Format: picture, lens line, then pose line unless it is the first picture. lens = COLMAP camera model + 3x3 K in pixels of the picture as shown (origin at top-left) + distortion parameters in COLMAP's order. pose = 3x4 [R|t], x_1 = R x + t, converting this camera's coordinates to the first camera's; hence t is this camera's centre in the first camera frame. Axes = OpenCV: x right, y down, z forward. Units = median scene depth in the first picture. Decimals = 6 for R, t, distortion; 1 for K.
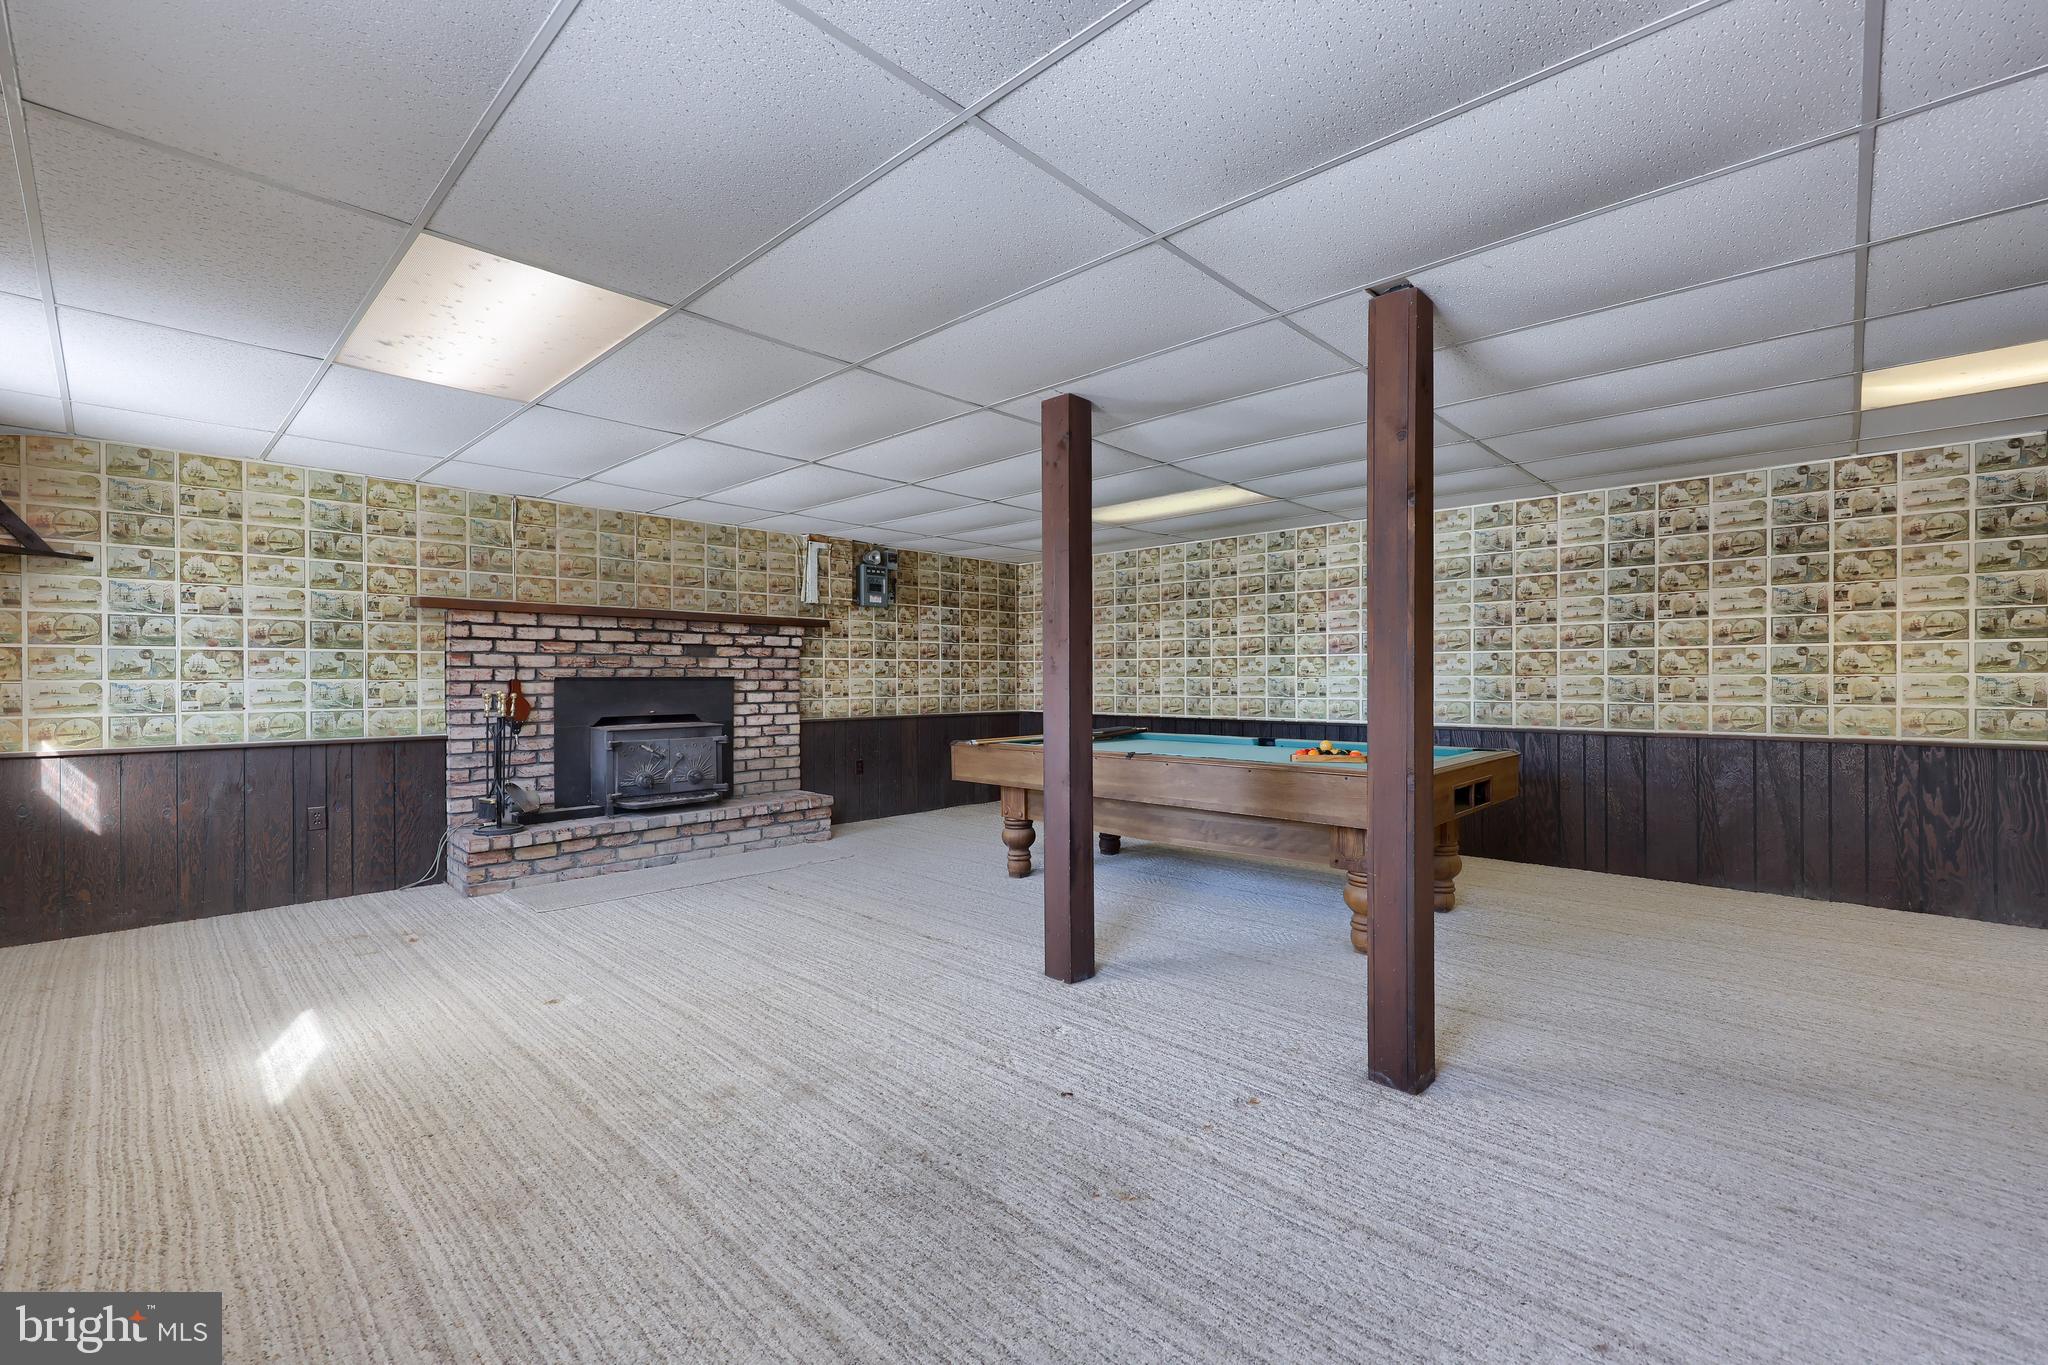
lens RADIAL K [[836.4, 0, 1023.7], [0, 836.4, 676.1], [0, 0, 1]] dist [0.001315, -0.000119]
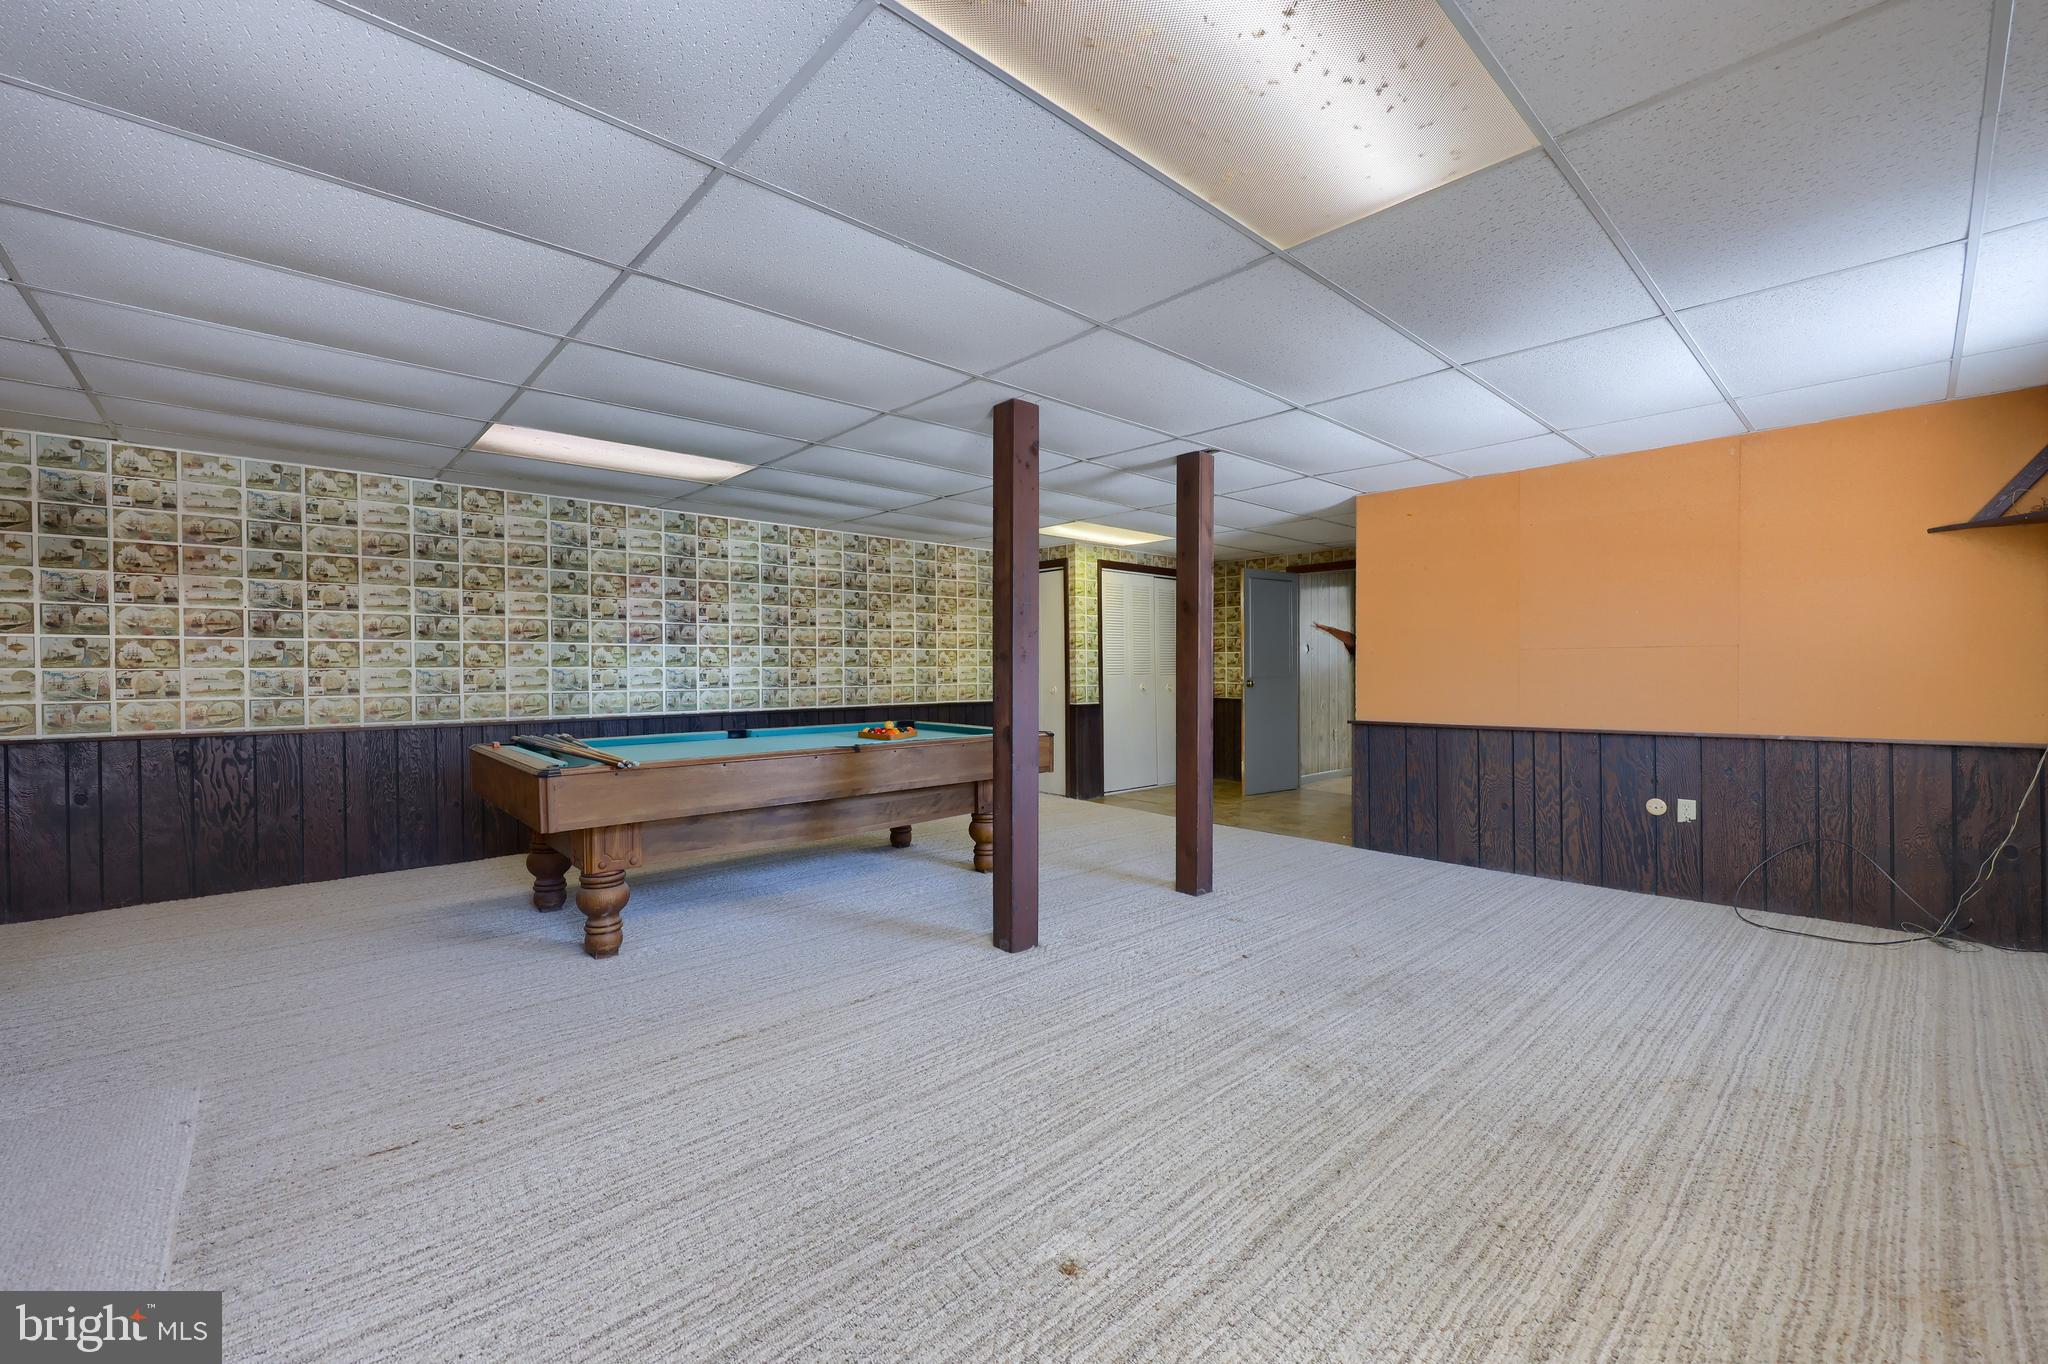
lens RADIAL K [[836.4, 0, 1020.5], [0, 836.4, 678.0], [0, 0, 1]] dist [0.001315, -0.000119]
pose [[0.078792, -0.009754, 0.996843, -0.924922], [-0.000274, 0.999952, 0.009806, 0.005274], [-0.996891, -0.001046, 0.078785, 0.836459]]
